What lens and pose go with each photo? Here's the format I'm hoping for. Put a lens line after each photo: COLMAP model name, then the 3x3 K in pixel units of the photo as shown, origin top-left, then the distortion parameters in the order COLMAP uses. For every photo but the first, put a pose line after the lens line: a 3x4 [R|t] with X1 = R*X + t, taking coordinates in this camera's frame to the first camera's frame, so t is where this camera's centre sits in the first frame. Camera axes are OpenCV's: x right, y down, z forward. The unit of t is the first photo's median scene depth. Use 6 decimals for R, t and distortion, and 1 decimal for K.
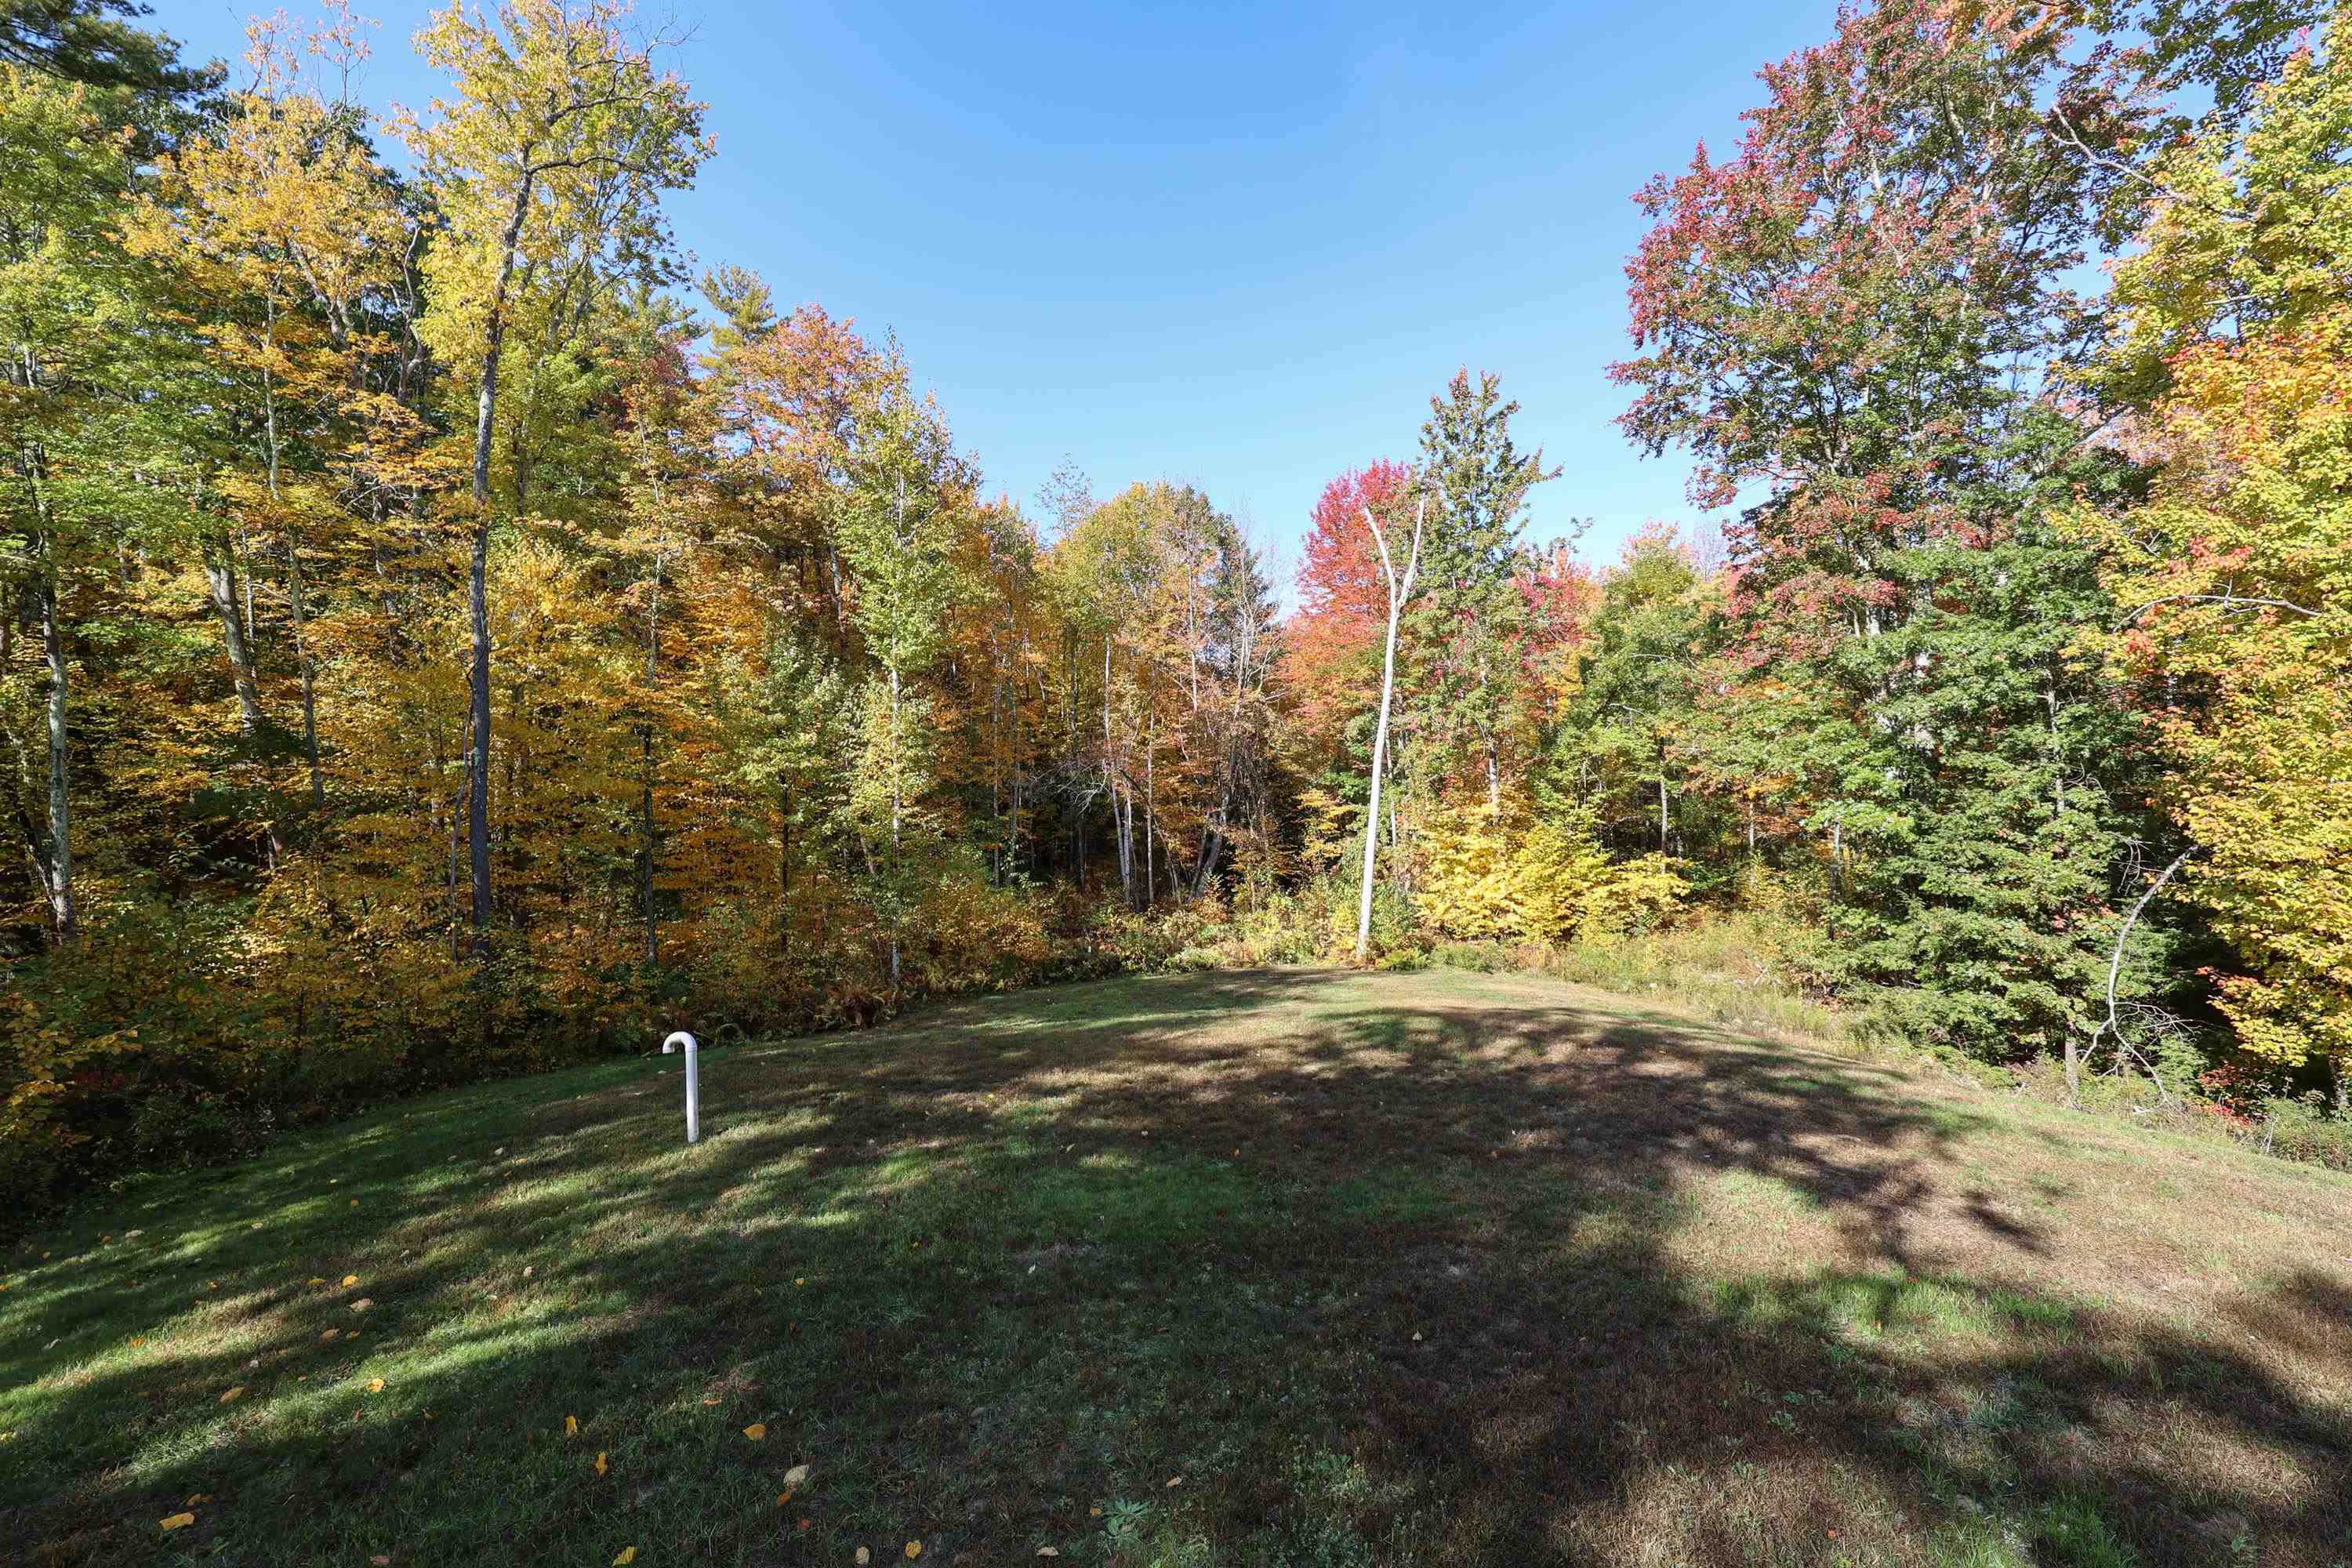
lens RADIAL K [[965.2, 0, 1172.3], [0, 965.2, 784.9], [0, 0, 1]] dist [-0.010155, 0.011453]
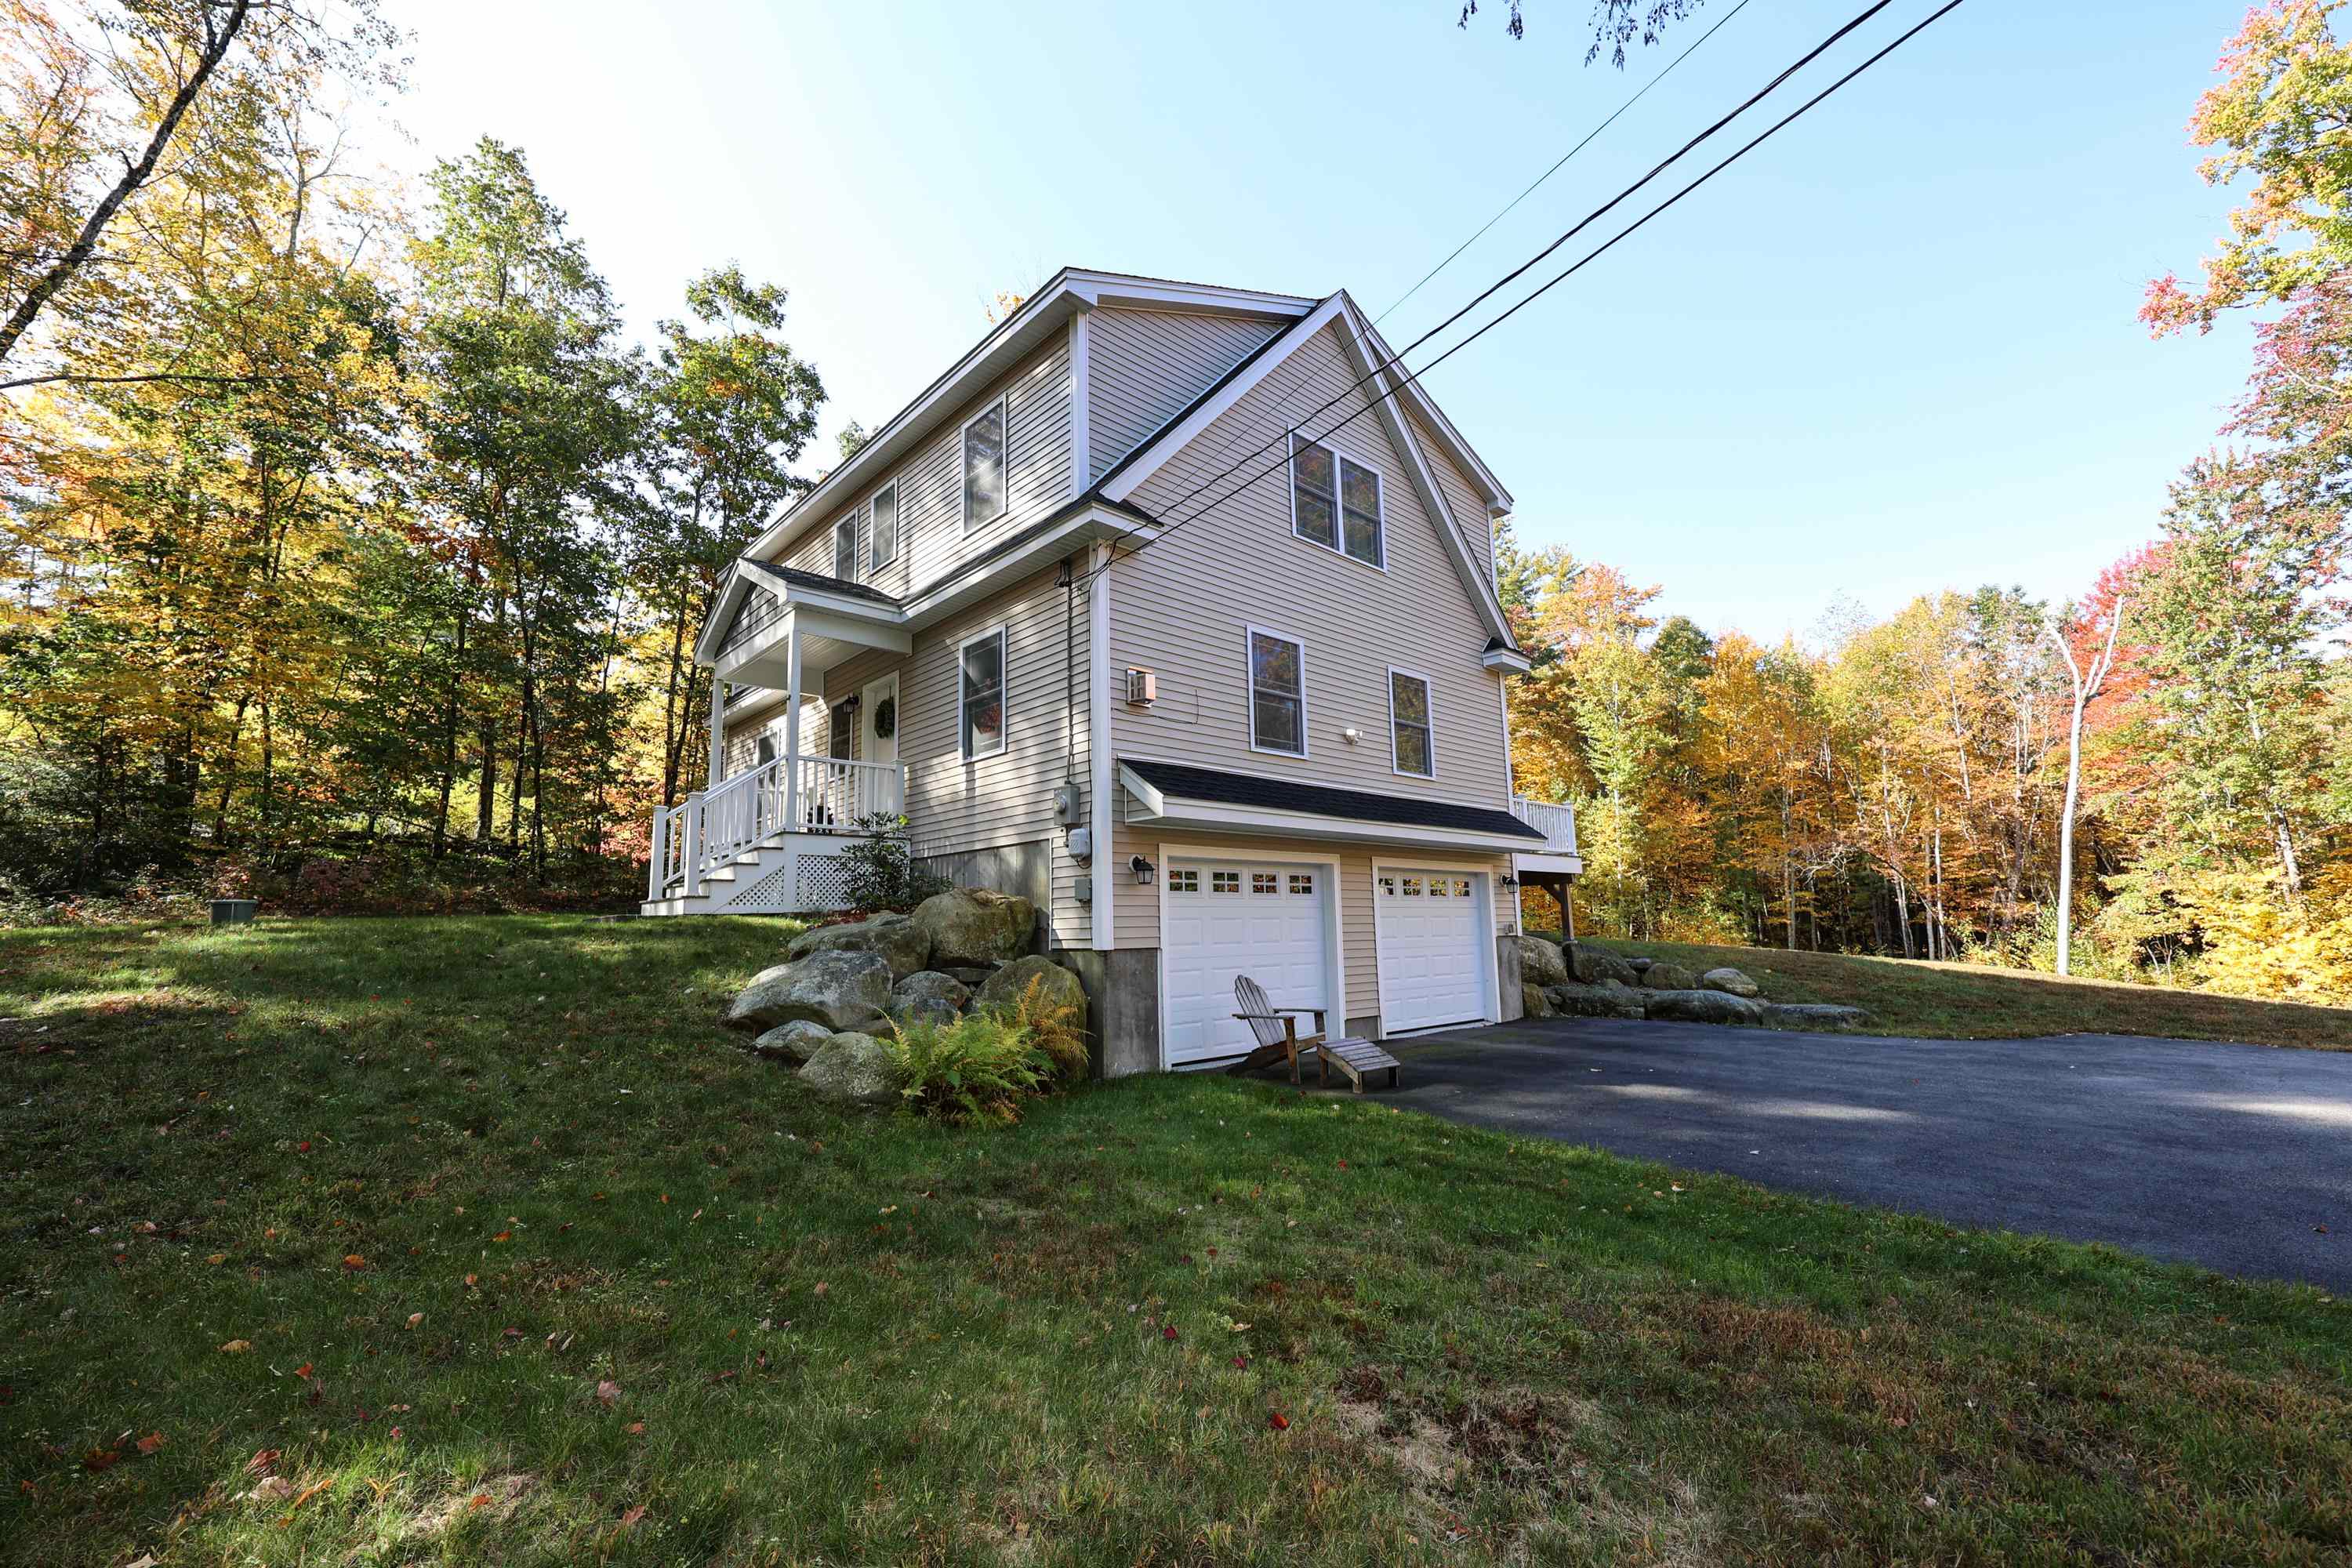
lens RADIAL K [[952.2, 0, 1167.9], [0, 952.2, 792.0], [0, 0, 1]] dist [-0.003301, -0.000157]
pose [[0.605886, -0.078904, -0.791629, 0.418060], [-0.009995, 0.994236, -0.106749, 0.053959], [0.795488, 0.072590, 0.601605, -0.486555]]
